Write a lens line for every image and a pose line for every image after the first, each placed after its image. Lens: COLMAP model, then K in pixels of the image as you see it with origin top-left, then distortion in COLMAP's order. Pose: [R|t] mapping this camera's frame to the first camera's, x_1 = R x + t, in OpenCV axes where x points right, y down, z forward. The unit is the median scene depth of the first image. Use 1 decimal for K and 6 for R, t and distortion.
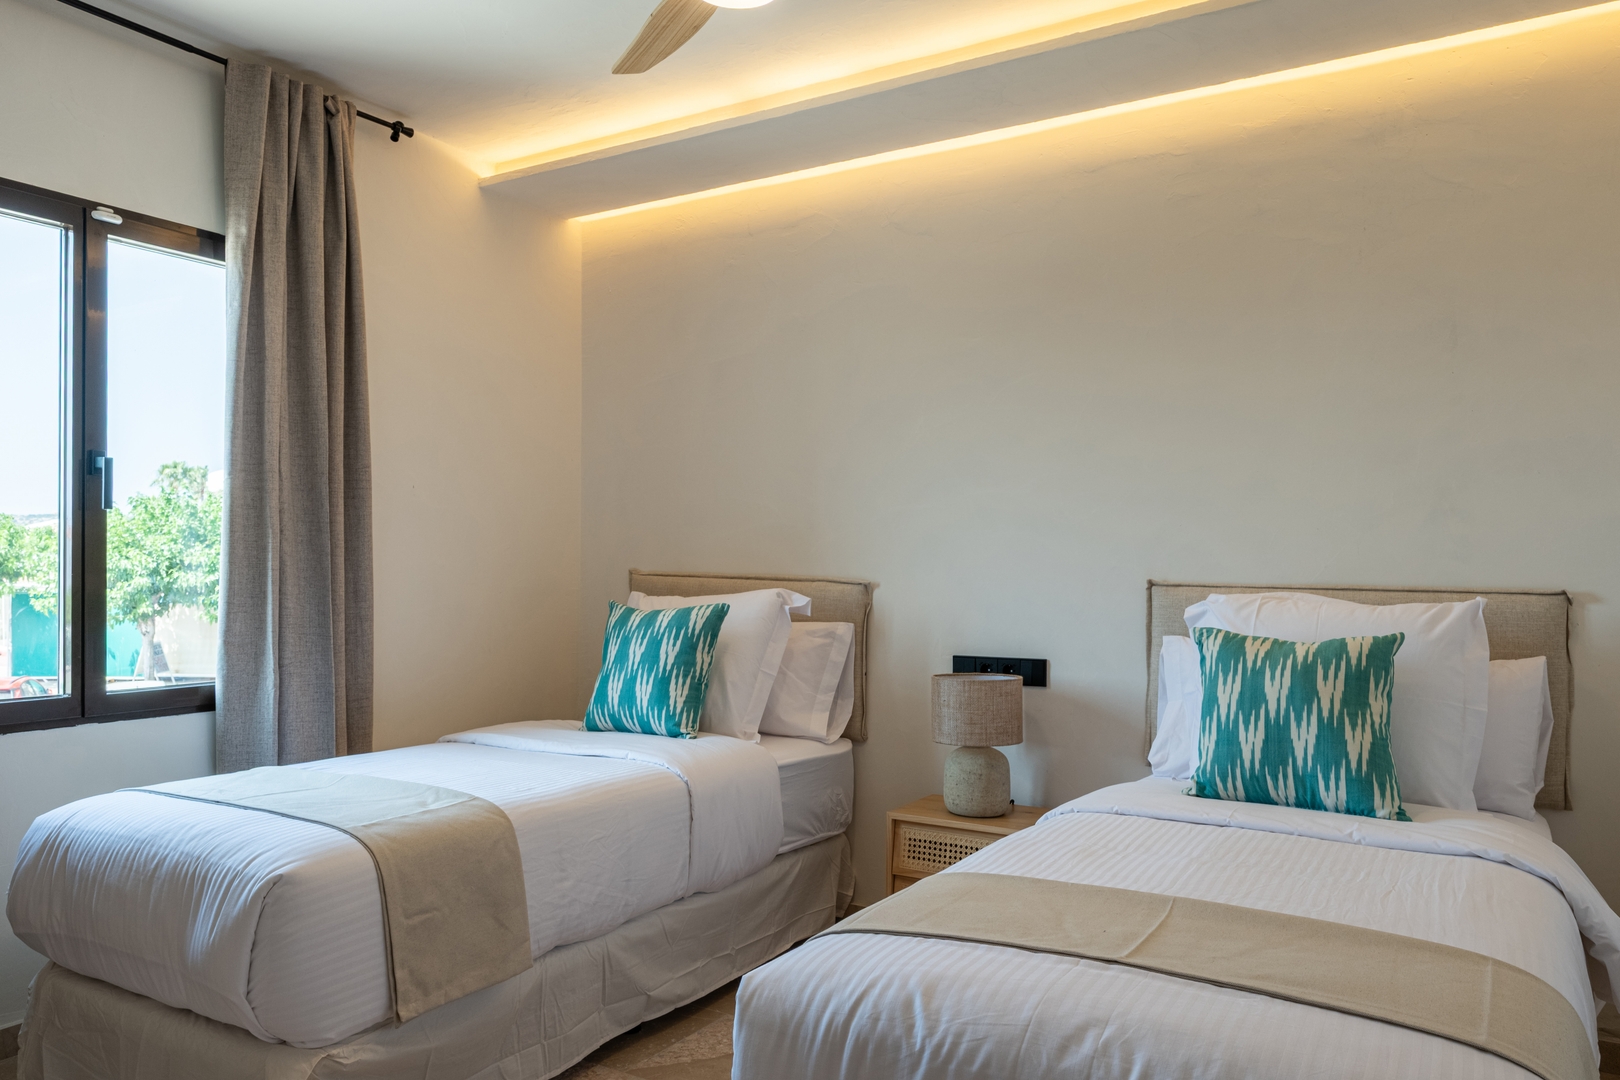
lens RADIAL K [[1160.9, 0, 801.2], [0, 1160.9, 552.8], [0, 0, 1]] dist [-0.001117, -0.001223]
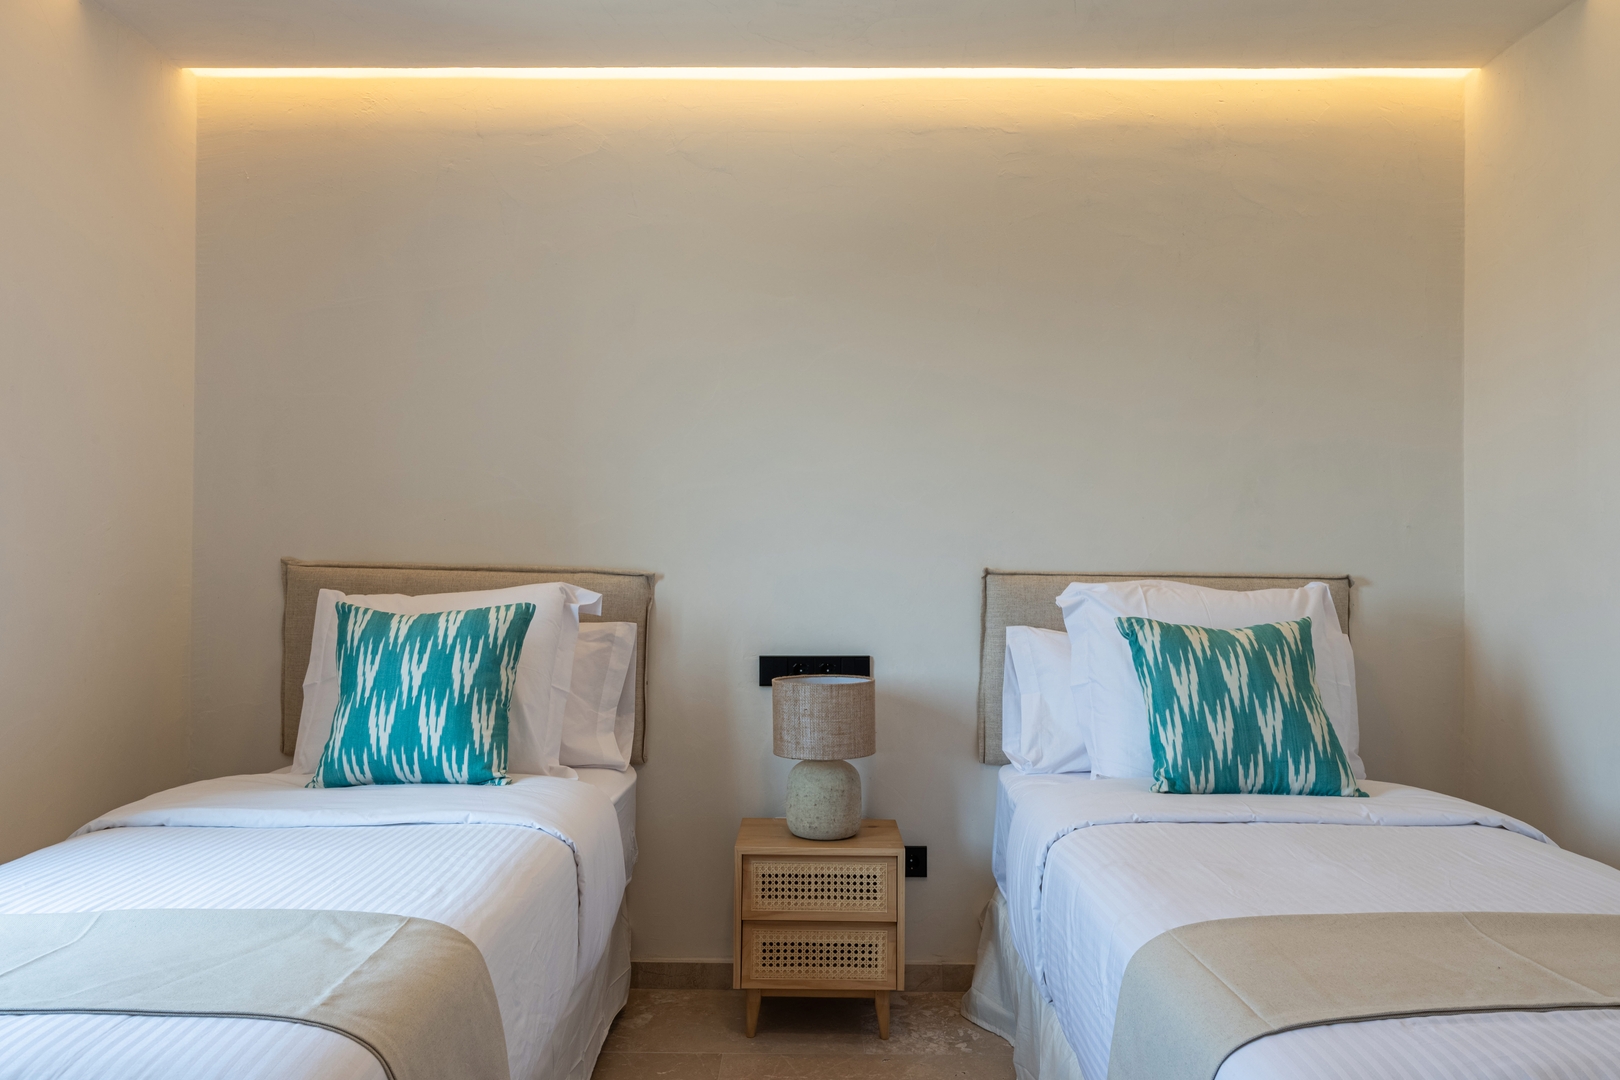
lens RADIAL K [[1160.9, 0, 813.5], [0, 1160.9, 531.4], [0, 0, 1]] dist [-0.001117, -0.001223]
pose [[0.852596, 0.008834, 0.522496, -0.319525], [-0.005418, 0.999953, -0.008066, 0.001286], [-0.522542, 0.004046, 0.852604, 0.253638]]
